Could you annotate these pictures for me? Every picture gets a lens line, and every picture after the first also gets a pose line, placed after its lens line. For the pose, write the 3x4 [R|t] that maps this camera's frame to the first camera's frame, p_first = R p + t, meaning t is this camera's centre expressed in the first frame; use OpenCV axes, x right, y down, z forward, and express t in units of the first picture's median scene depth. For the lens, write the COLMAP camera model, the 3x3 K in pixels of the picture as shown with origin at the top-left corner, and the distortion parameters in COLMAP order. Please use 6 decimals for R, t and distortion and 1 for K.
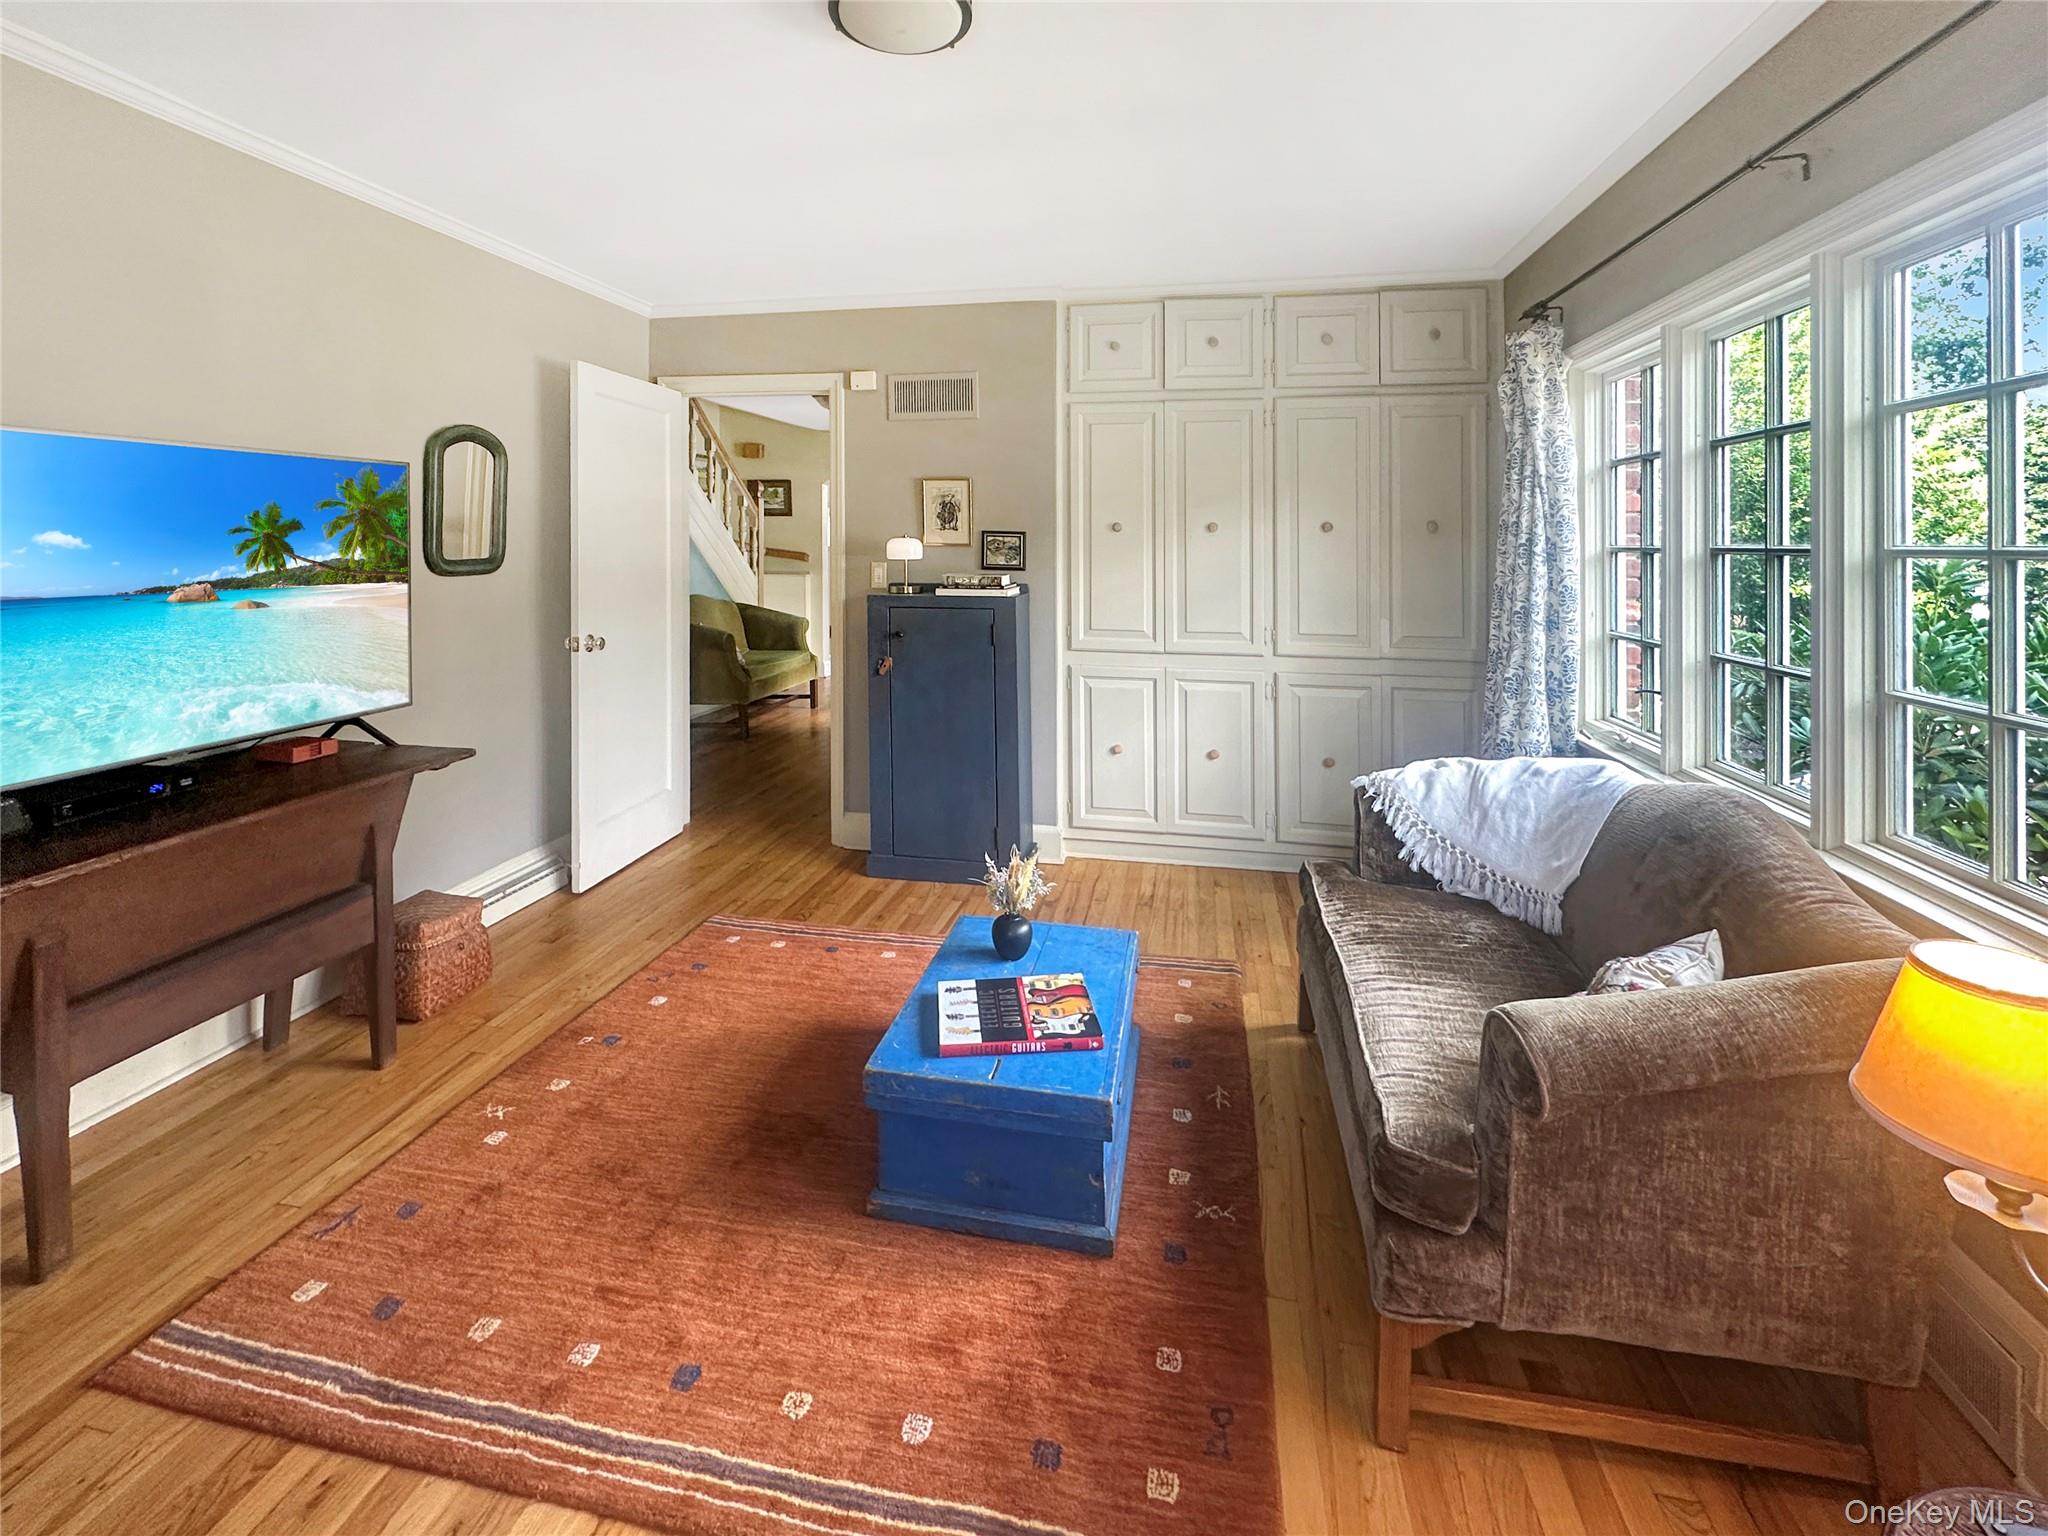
lens RADIAL K [[898.5, 0, 1023.2], [0, 898.5, 556.4], [0, 0, 1]] dist [0.003220, 0.001323]
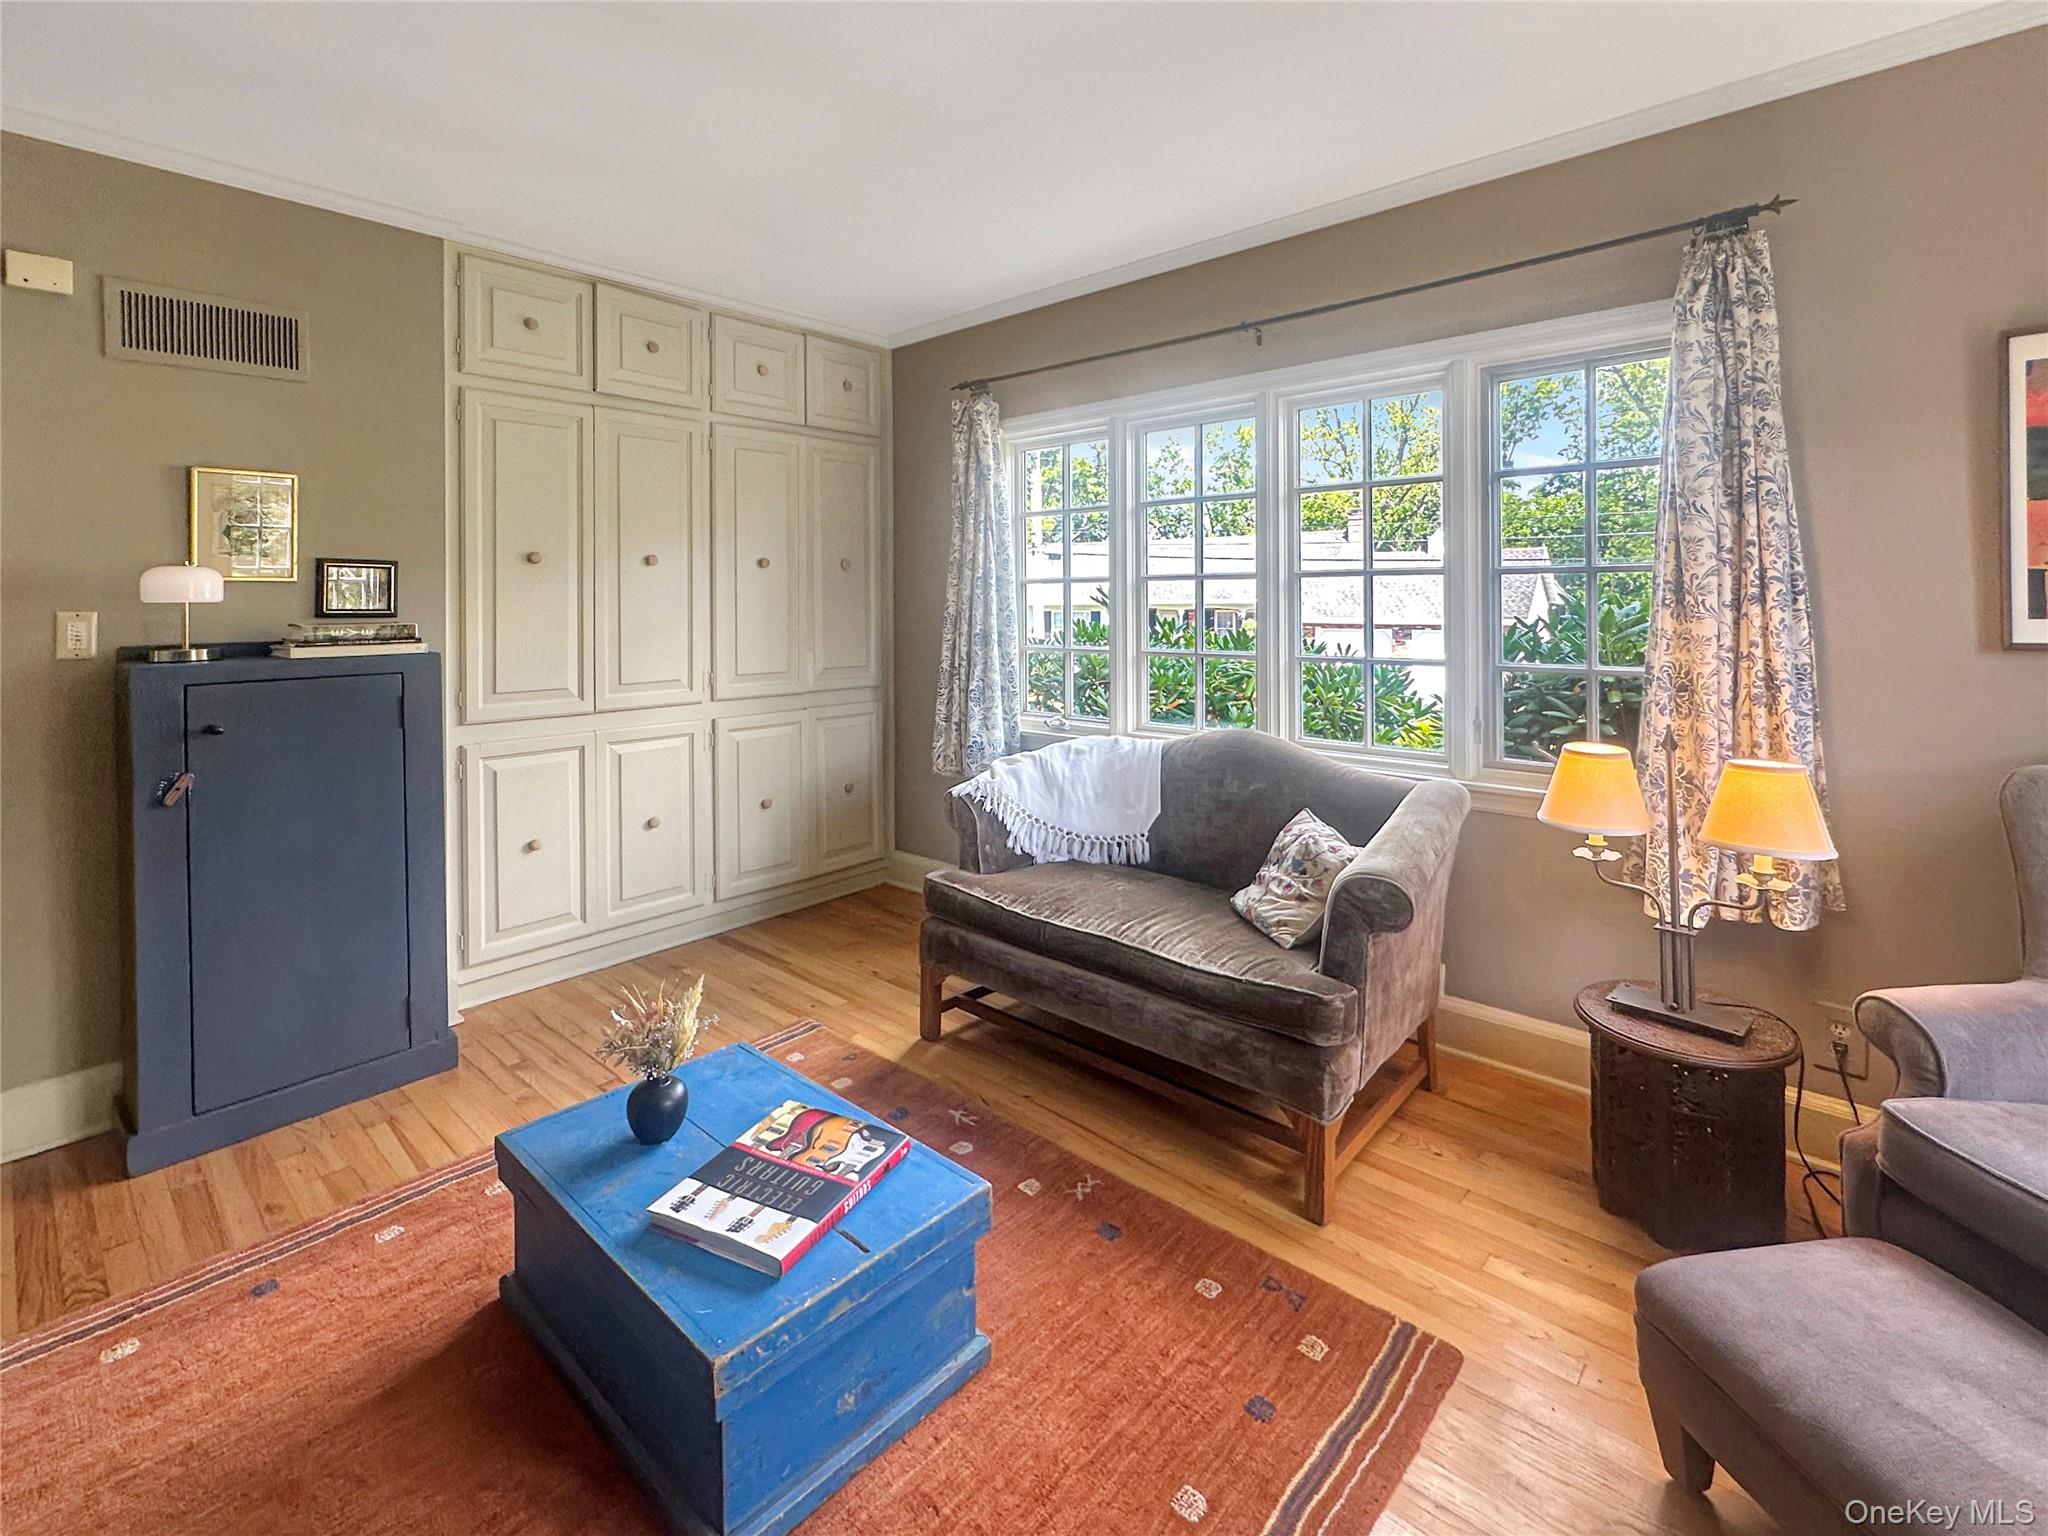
lens RADIAL K [[925.5, 0, 1020.2], [0, 925.5, 607.1], [0, 0, 1]] dist [0.001286, 0.001253]
pose [[0.529784, -0.018610, 0.847929, -0.467129], [0.024036, 0.999687, 0.006923, 0.019067], [-0.847792, 0.016713, 0.530065, 0.294750]]
